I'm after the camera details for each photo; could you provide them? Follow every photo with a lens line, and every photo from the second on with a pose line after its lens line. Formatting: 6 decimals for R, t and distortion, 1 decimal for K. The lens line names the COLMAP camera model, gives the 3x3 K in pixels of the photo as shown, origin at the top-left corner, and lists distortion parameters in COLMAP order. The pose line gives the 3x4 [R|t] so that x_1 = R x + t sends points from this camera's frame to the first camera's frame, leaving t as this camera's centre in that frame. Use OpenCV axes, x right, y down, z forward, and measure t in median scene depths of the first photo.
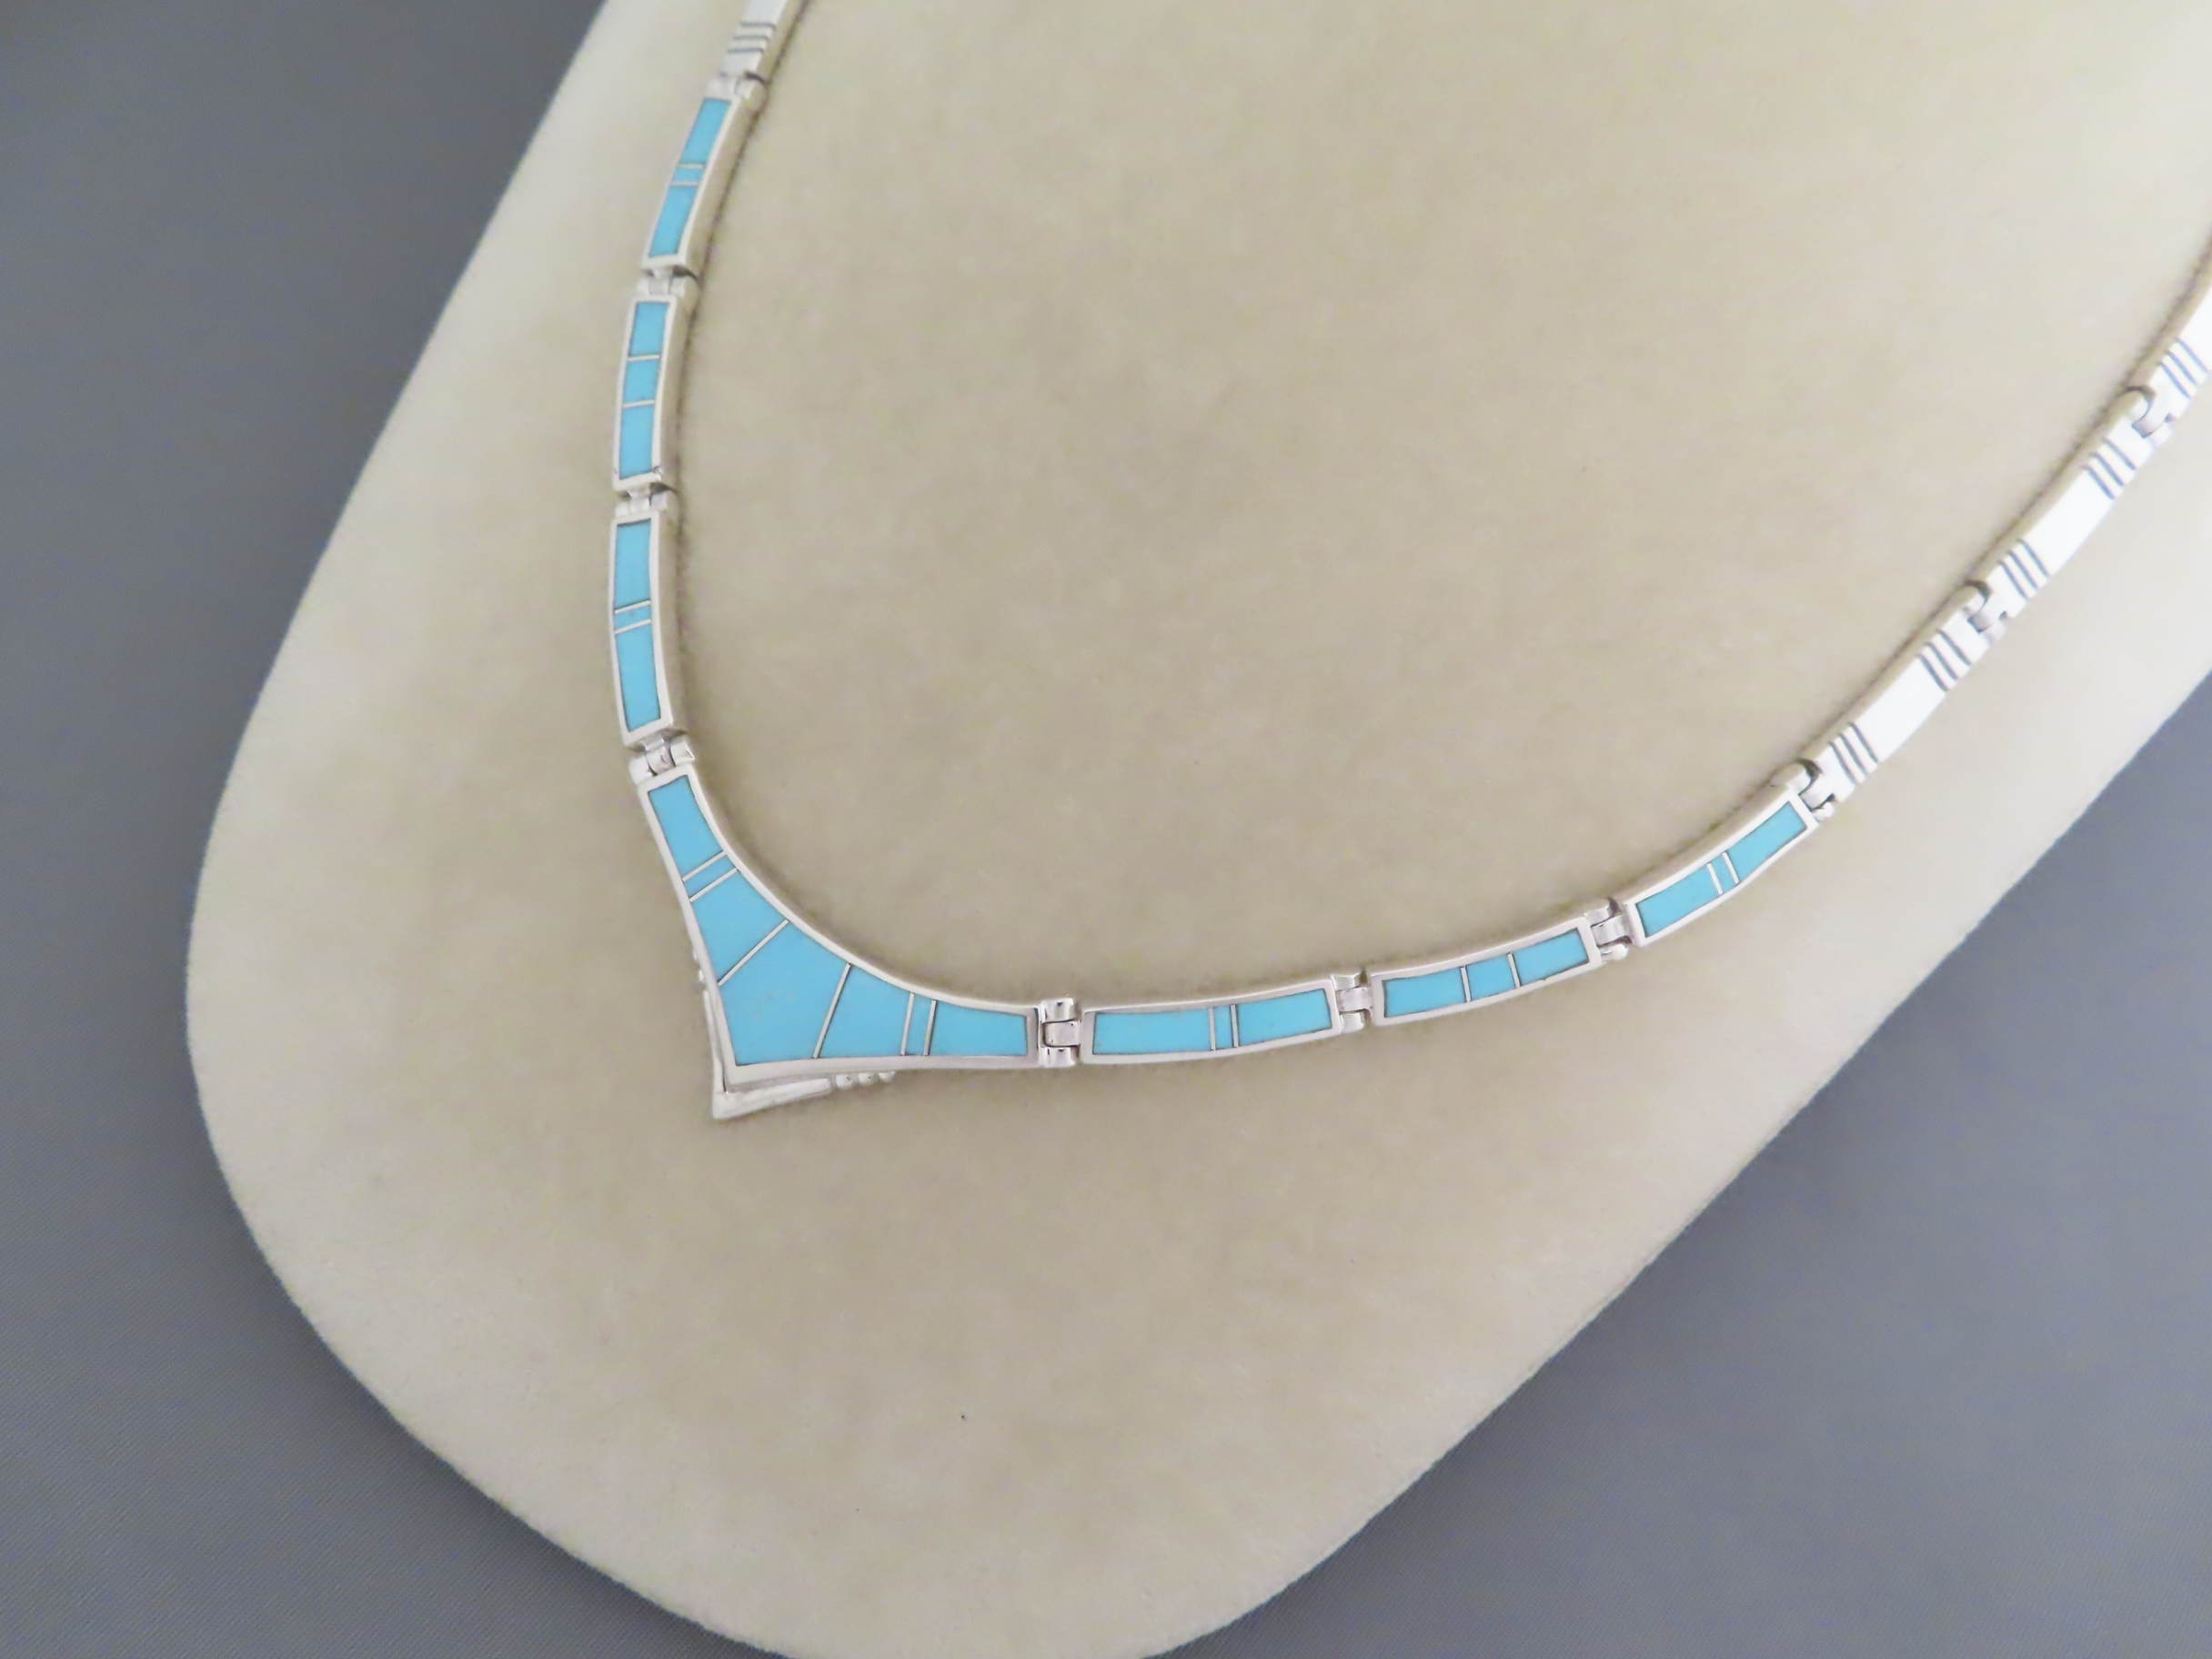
lens RADIAL K [[1699.4, 0, 1110.6], [0, 1699.4, 846.8], [0, 0, 1]] dist [0.015968, -0.009664]
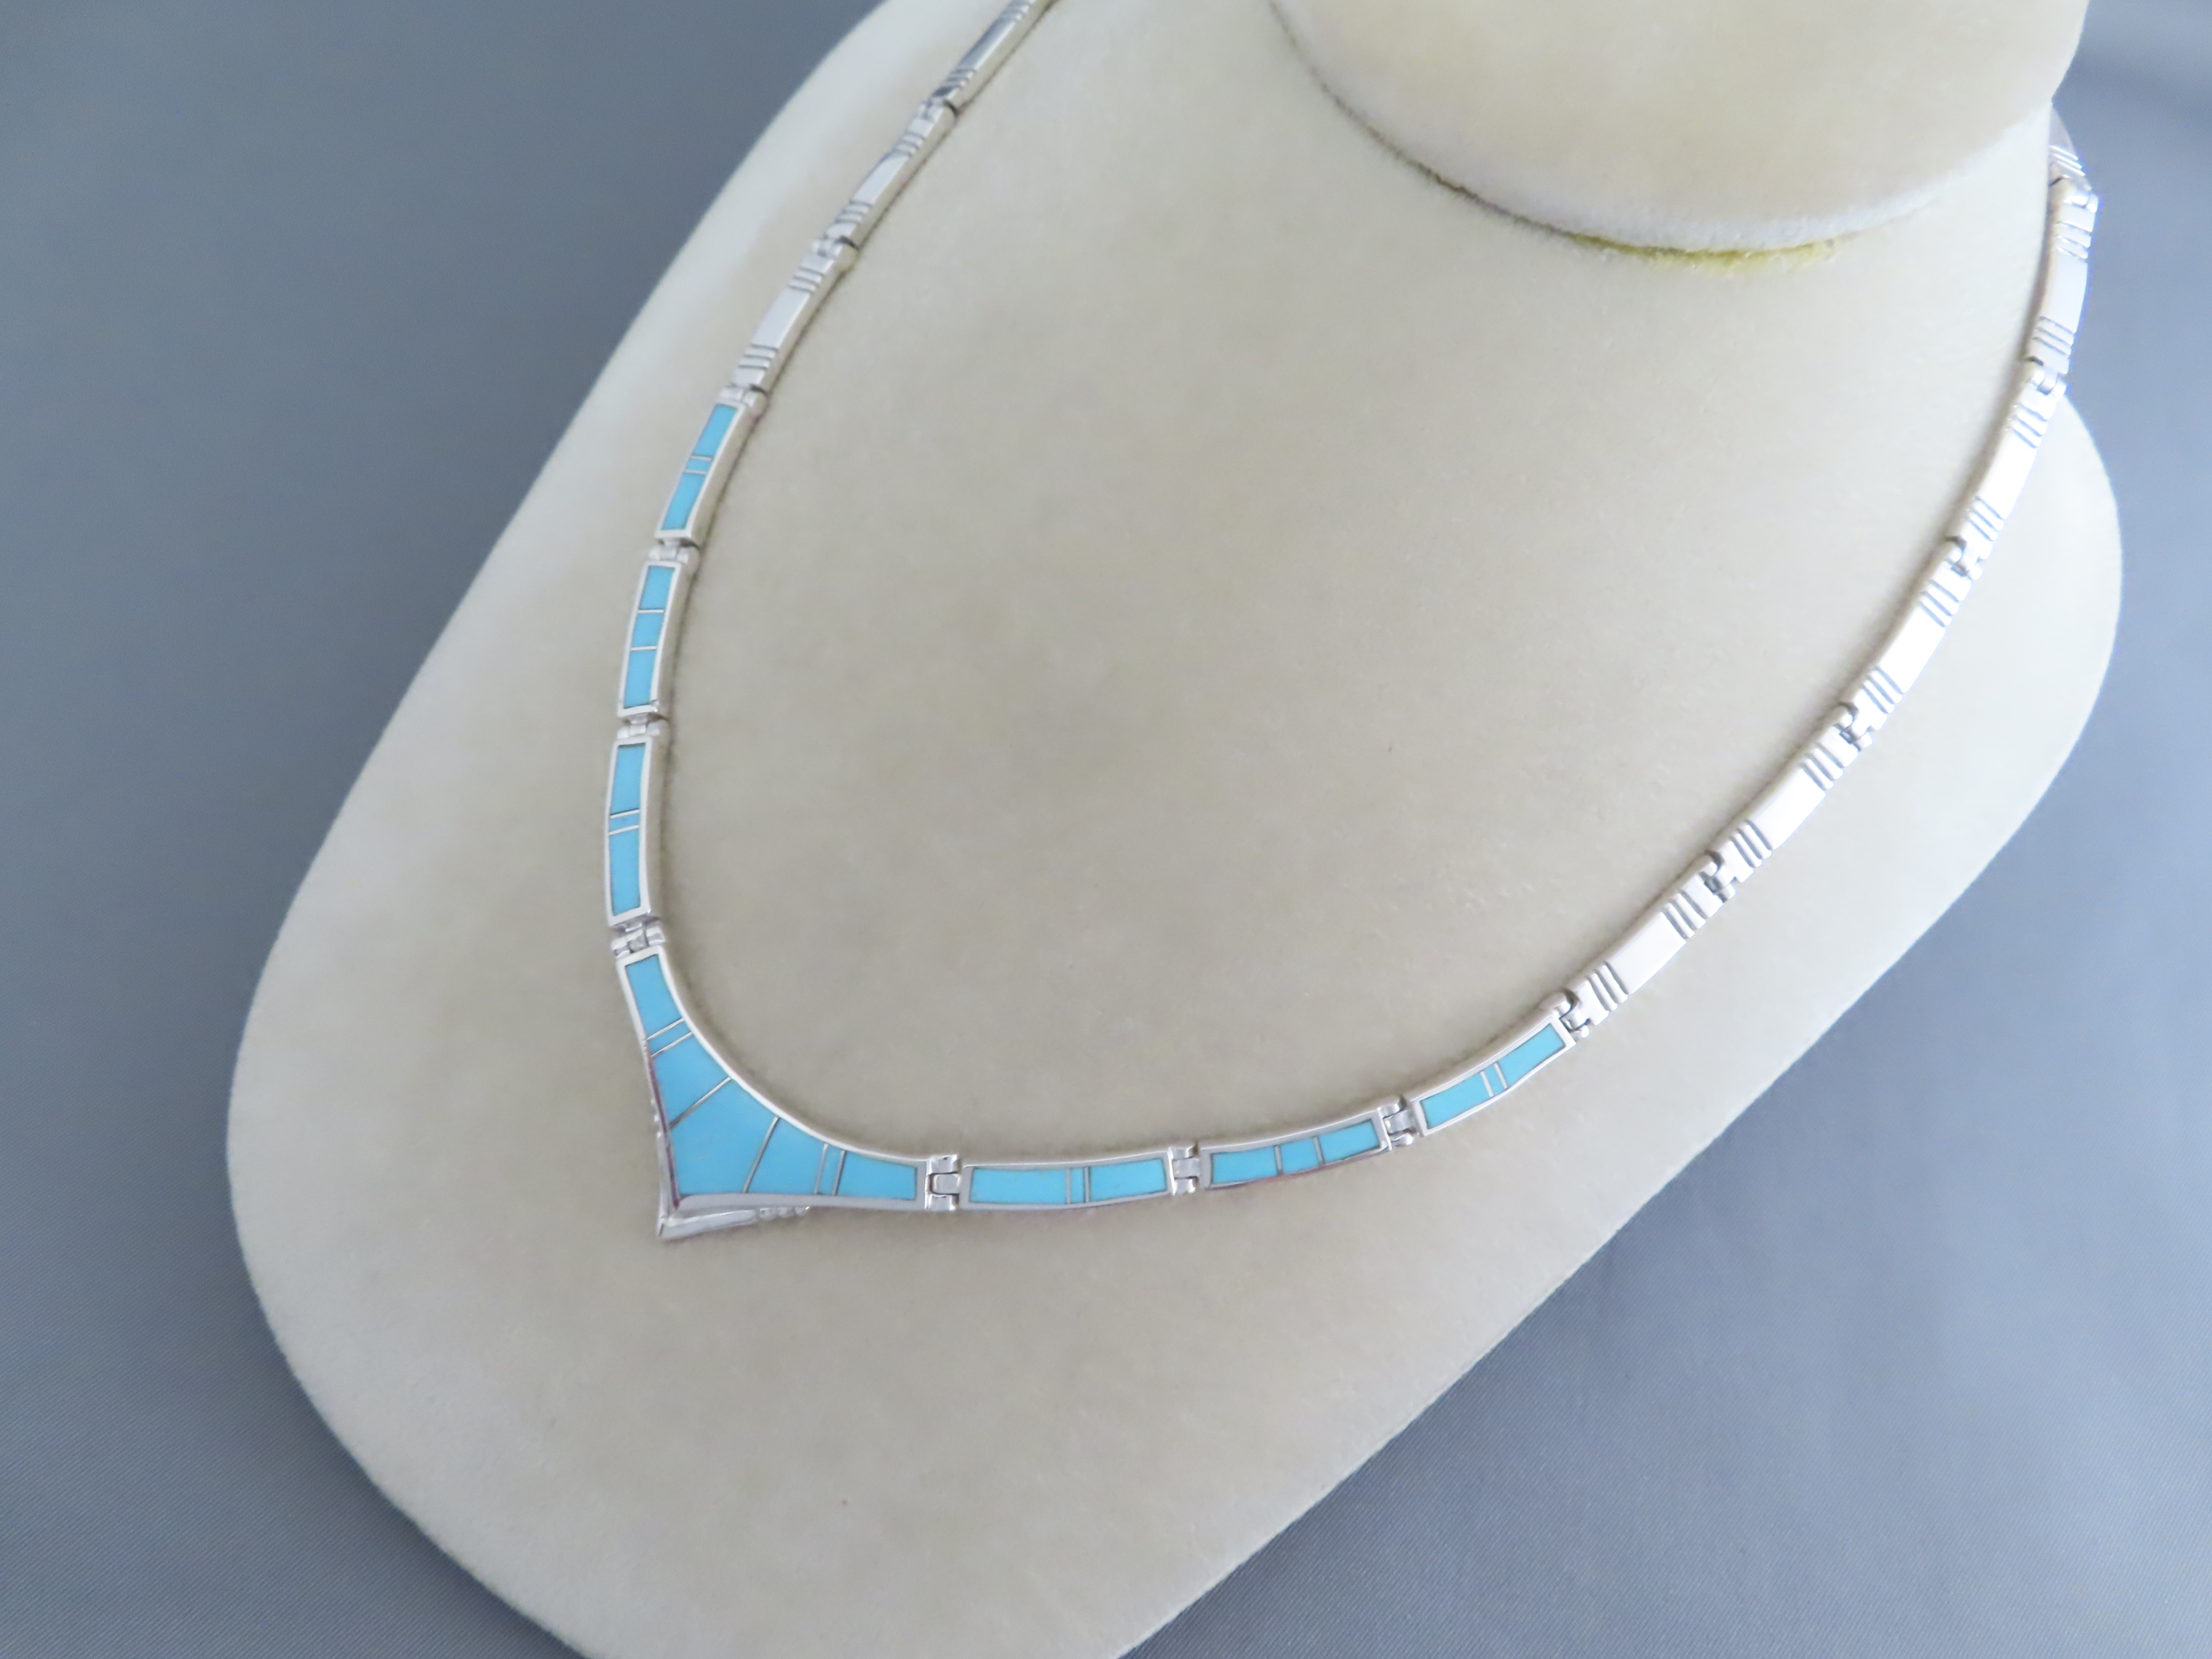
lens RADIAL K [[1699.4, 0, 1102.4], [0, 1699.4, 820.7], [0, 0, 1]] dist [0.015968, -0.009664]
pose [[0.998538, 0.054059, -0.000327, 0.066137], [-0.053846, 0.994024, -0.094956, -0.037352], [-0.004808, 0.094835, 0.995481, -0.232022]]
